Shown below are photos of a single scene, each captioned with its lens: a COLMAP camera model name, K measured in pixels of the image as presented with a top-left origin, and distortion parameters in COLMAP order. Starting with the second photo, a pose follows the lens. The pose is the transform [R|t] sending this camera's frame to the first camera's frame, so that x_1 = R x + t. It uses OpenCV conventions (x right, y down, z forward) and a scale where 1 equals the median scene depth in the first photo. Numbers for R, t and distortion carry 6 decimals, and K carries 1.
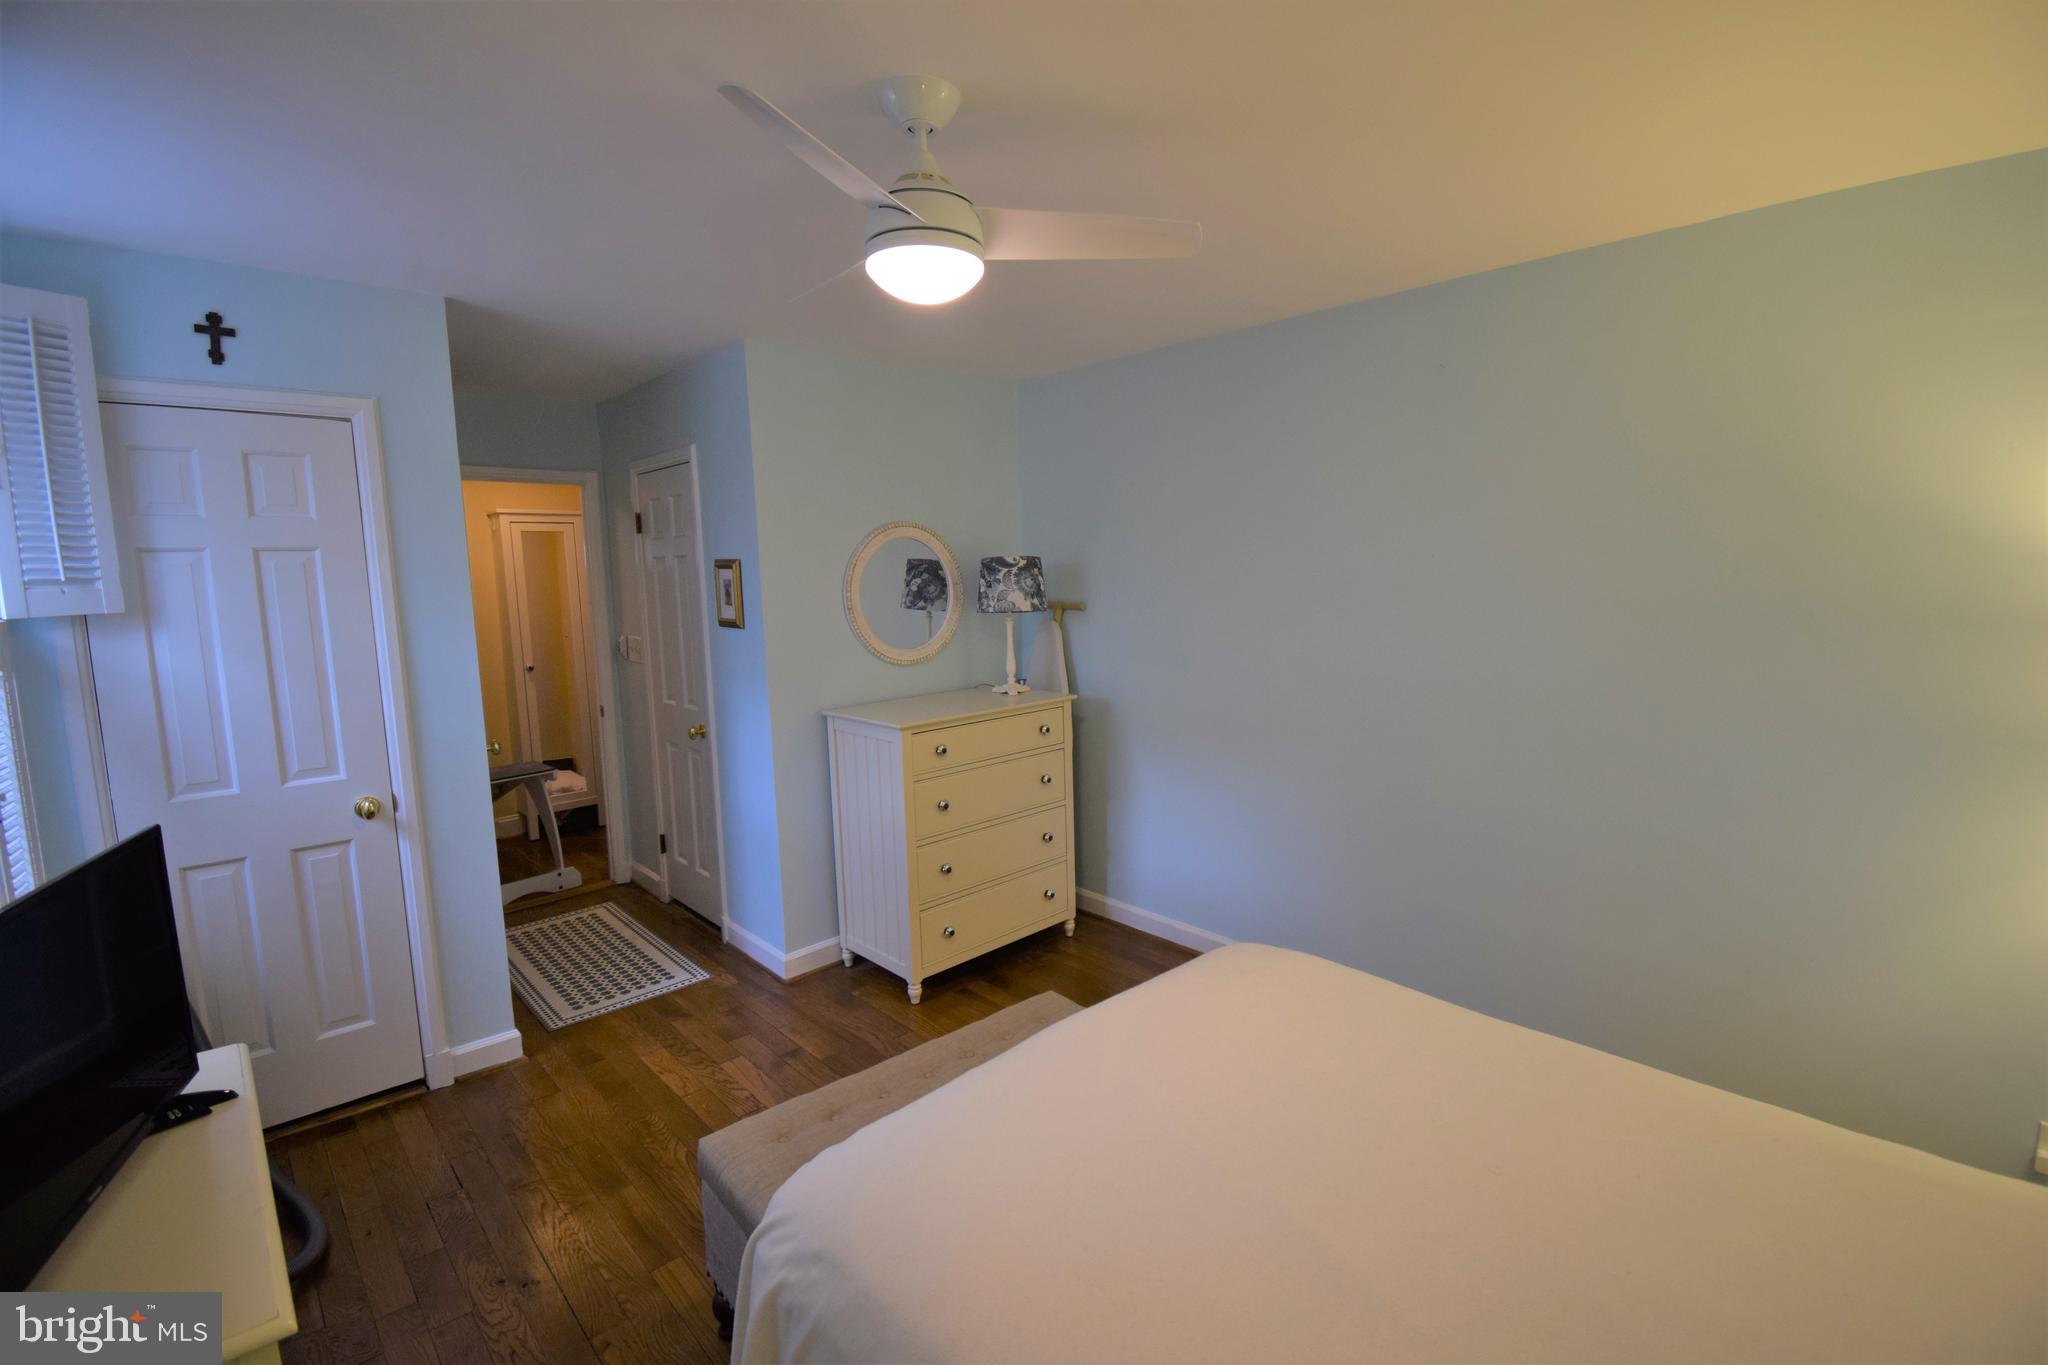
lens RADIAL K [[902.4, 0, 1037.6], [0, 902.4, 685.9], [0, 0, 1]] dist [0.012114, -0.021478]
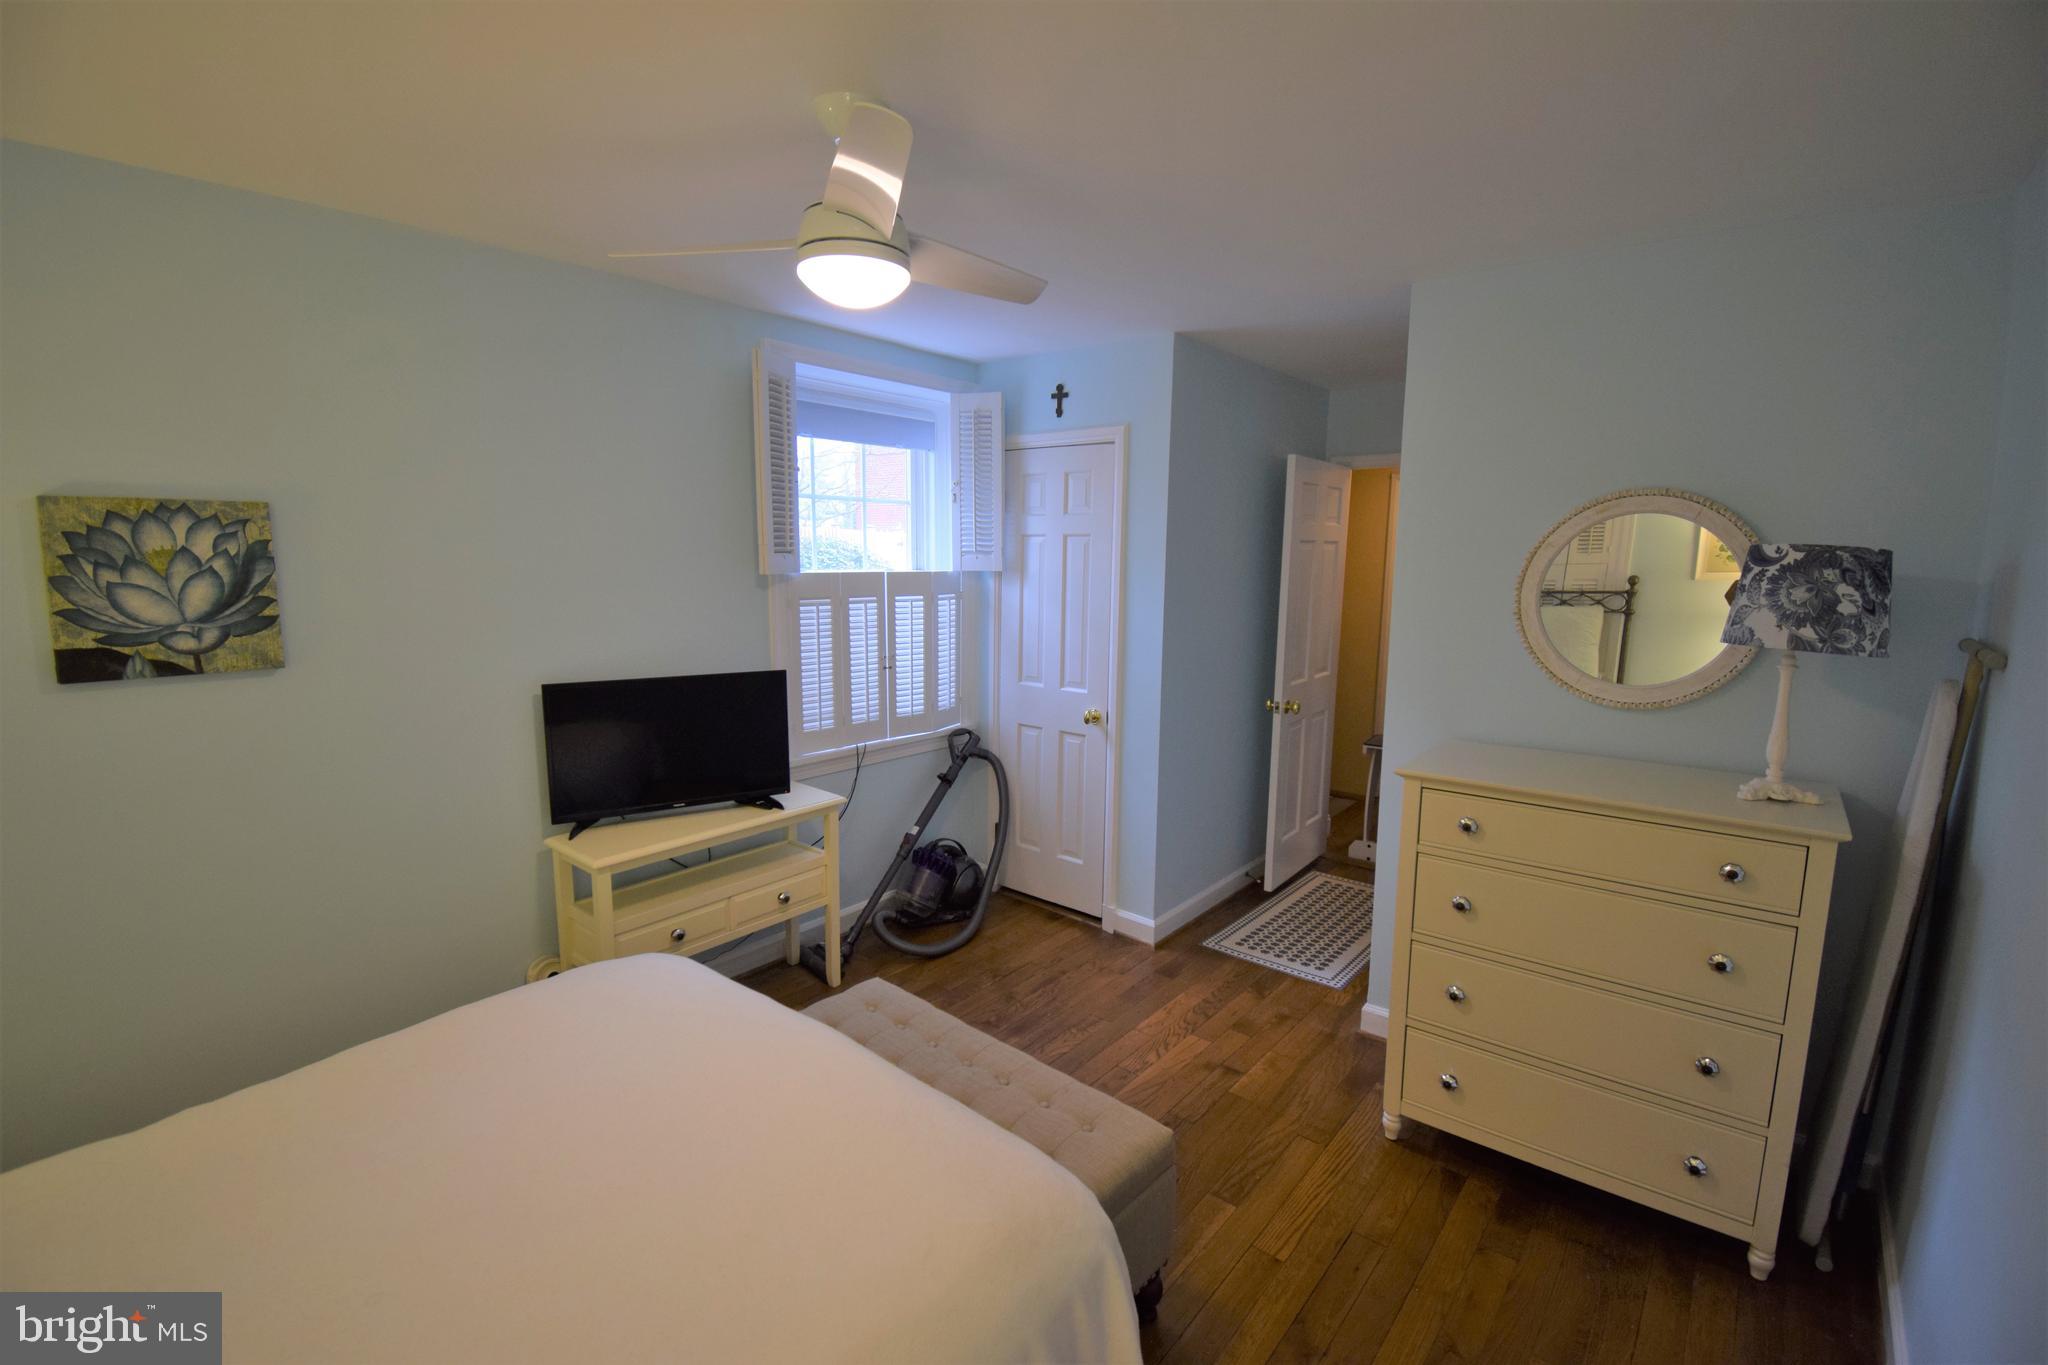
lens RADIAL K [[902.4, 0, 1029.9], [0, 902.4, 686.5], [0, 0, 1]] dist [0.012114, -0.021478]
pose [[0.108434, 0.166734, -0.980021, 0.561531], [-0.136900, 0.978946, 0.151404, -0.099920], [0.984632, 0.117748, 0.128977, 0.622521]]
